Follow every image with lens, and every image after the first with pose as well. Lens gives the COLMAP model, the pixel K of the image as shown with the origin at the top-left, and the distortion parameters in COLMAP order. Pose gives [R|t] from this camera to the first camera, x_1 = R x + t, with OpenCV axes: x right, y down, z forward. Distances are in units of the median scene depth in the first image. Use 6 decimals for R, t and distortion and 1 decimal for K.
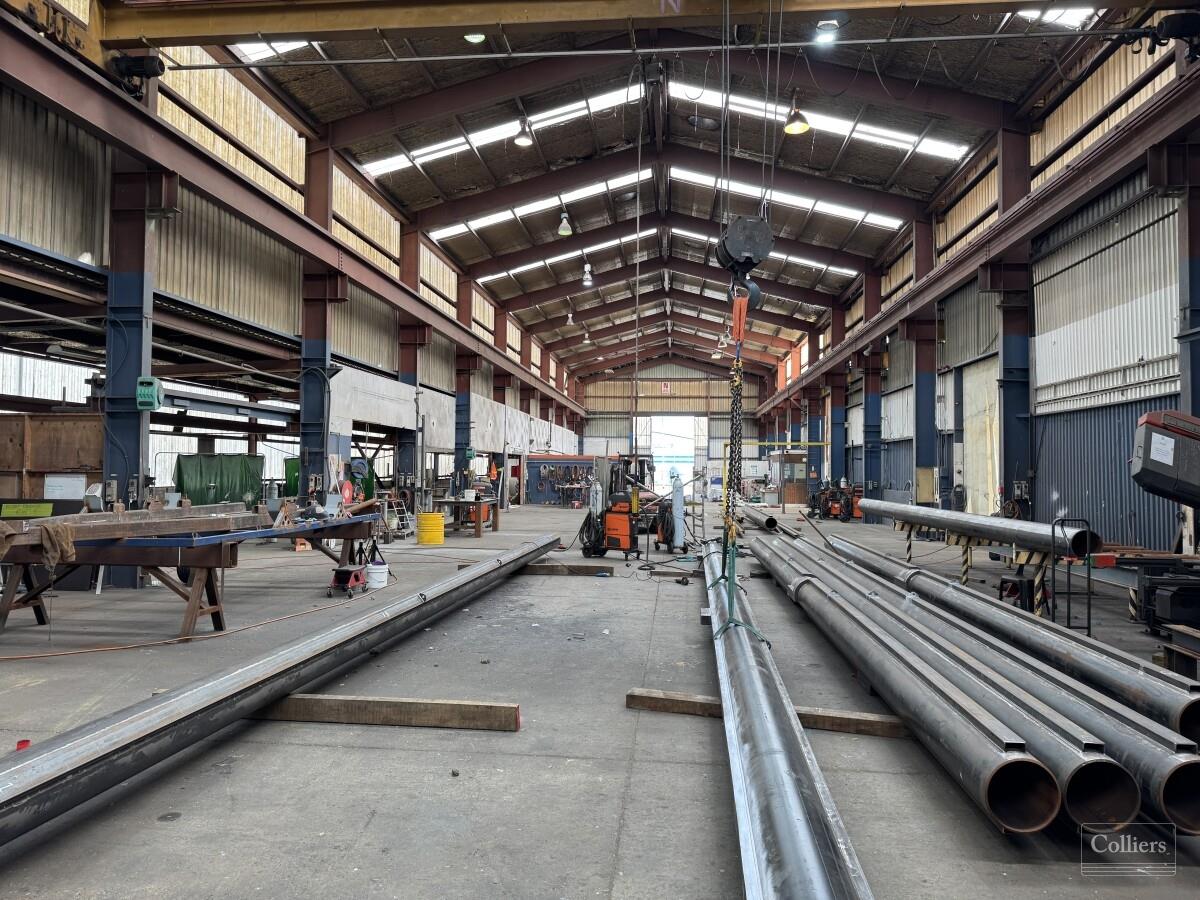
lens RADIAL K [[844.9, 0, 613.0], [0, 844.9, 452.5], [0, 0, 1]] dist [0.059927, -0.064845]
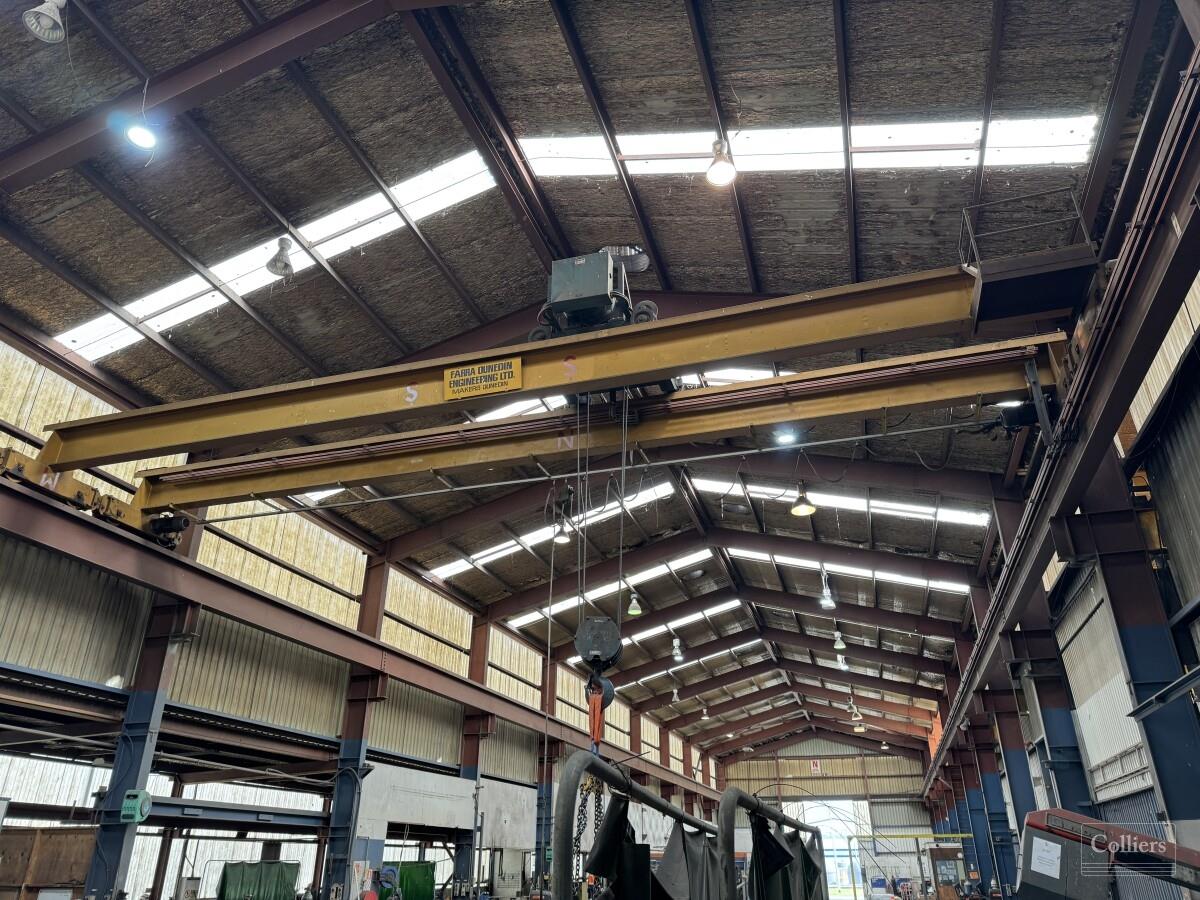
lens RADIAL K [[844.9, 0, 604.3], [0, 844.9, 442.0], [0, 0, 1]] dist [0.059927, -0.064845]
pose [[0.979505, -0.098143, -0.175893, 0.153183], [0.013527, 0.903341, -0.428710, -0.007183], [0.200966, 0.417544, 0.886154, -0.018543]]
